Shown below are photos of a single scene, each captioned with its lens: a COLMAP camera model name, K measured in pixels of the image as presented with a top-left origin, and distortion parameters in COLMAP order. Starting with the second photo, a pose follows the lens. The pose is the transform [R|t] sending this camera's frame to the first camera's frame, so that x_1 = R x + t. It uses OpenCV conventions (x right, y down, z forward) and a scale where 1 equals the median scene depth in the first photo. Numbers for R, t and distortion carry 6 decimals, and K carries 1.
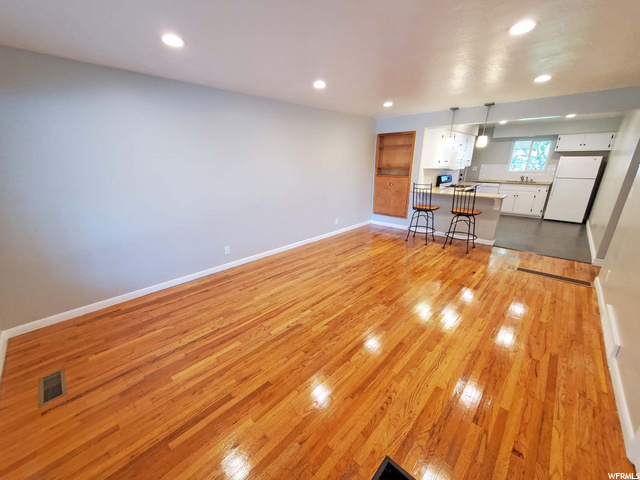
lens RADIAL K [[254.3, 0, 321.8], [0, 254.3, 243.5], [0, 0, 1]] dist [0.001123, -0.000015]
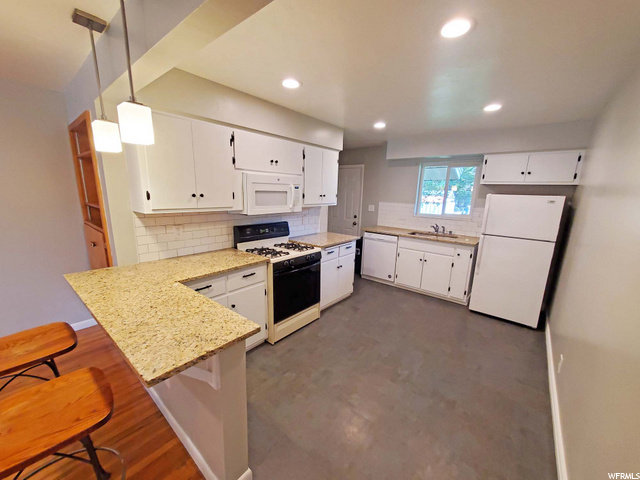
lens RADIAL K [[251.4, 0, 321.5], [0, 251.4, 243.6], [0, 0, 1]] dist [-0.000875, -0.000003]
pose [[0.997161, 0.018020, 0.073107, 0.553851], [-0.010208, 0.994330, -0.105851, -0.180134], [-0.074600, 0.104804, 0.991691, 0.519702]]
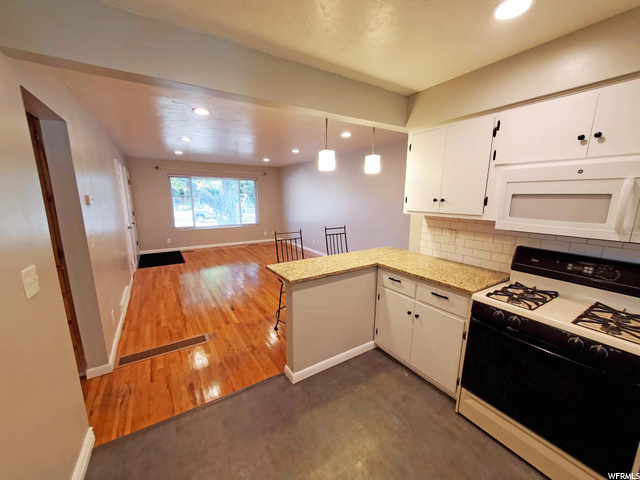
lens RADIAL K [[254.3, 0, 321.8], [0, 254.3, 243.5], [0, 0, 1]] dist [0.001123, -0.000015]
pose [[-0.245978, 0.187883, -0.950892, 0.779215], [-0.297868, 0.918908, 0.258617, -0.262599], [0.922372, 0.346854, -0.170067, 0.780332]]
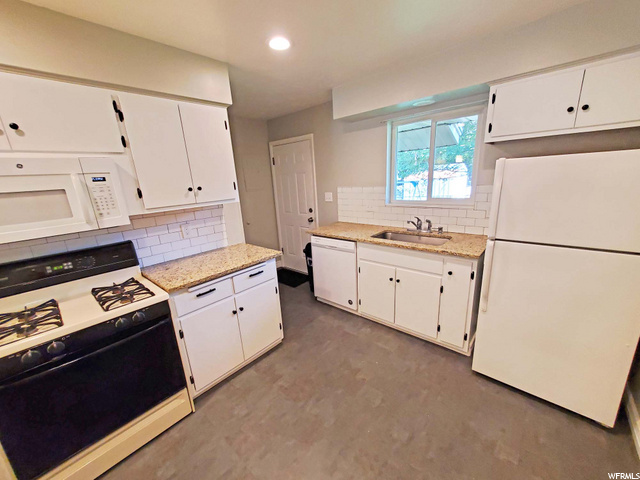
lens RADIAL K [[254.3, 0, 321.8], [0, 254.3, 243.5], [0, 0, 1]] dist [0.001123, -0.000015]
pose [[0.998099, -0.057462, 0.022267, 0.729646], [0.058555, 0.996928, -0.052011, -0.246473], [-0.019210, 0.053216, 0.998398, 0.731538]]
